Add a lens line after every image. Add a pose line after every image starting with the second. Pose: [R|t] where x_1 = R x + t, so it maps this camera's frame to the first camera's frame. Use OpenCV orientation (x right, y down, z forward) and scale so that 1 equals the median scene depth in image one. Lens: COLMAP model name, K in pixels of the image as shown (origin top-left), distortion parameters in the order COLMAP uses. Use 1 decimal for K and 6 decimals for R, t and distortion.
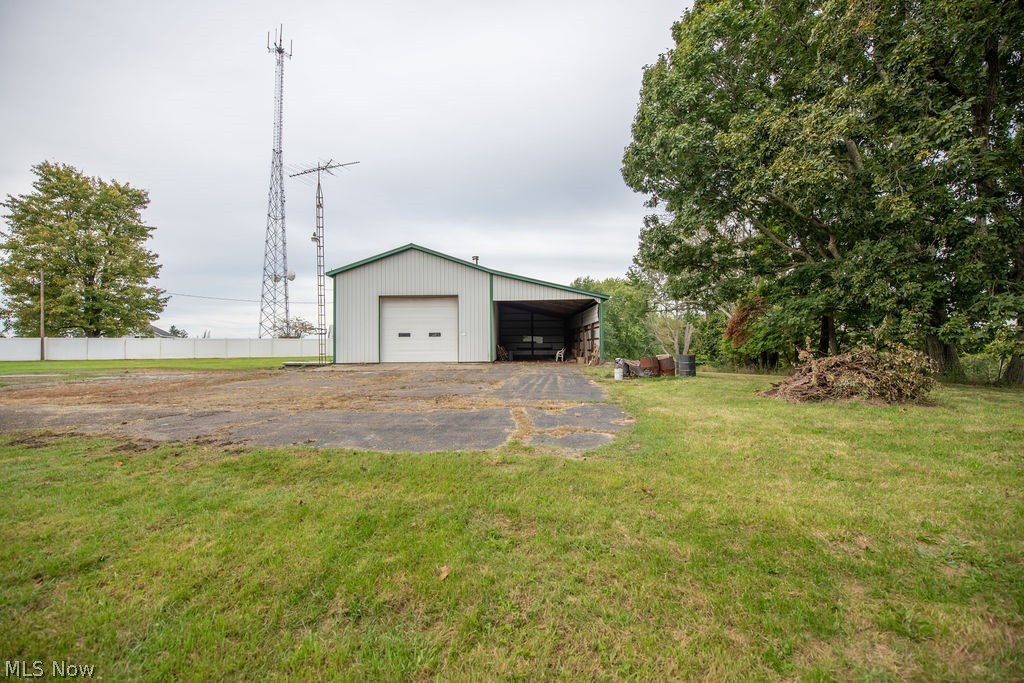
lens RADIAL K [[406.2, 0, 512.9], [0, 406.2, 336.2], [0, 0, 1]] dist [-0.016472, -0.001801]
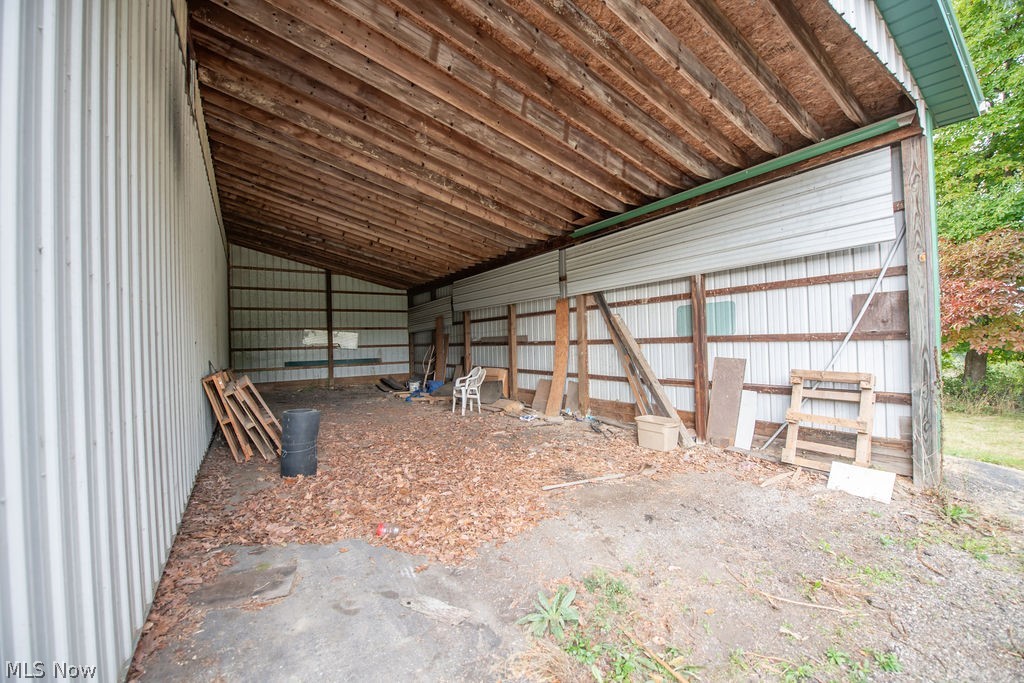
lens RADIAL K [[406.2, 0, 512.7], [0, 406.2, 340.0], [0, 0, 1]] dist [-0.016472, -0.001801]
pose [[0.838607, -0.011624, 0.544612, -0.018641], [0.001909, 0.999829, 0.018401, 0.002068], [-0.544733, -0.014392, 0.838486, 0.637737]]
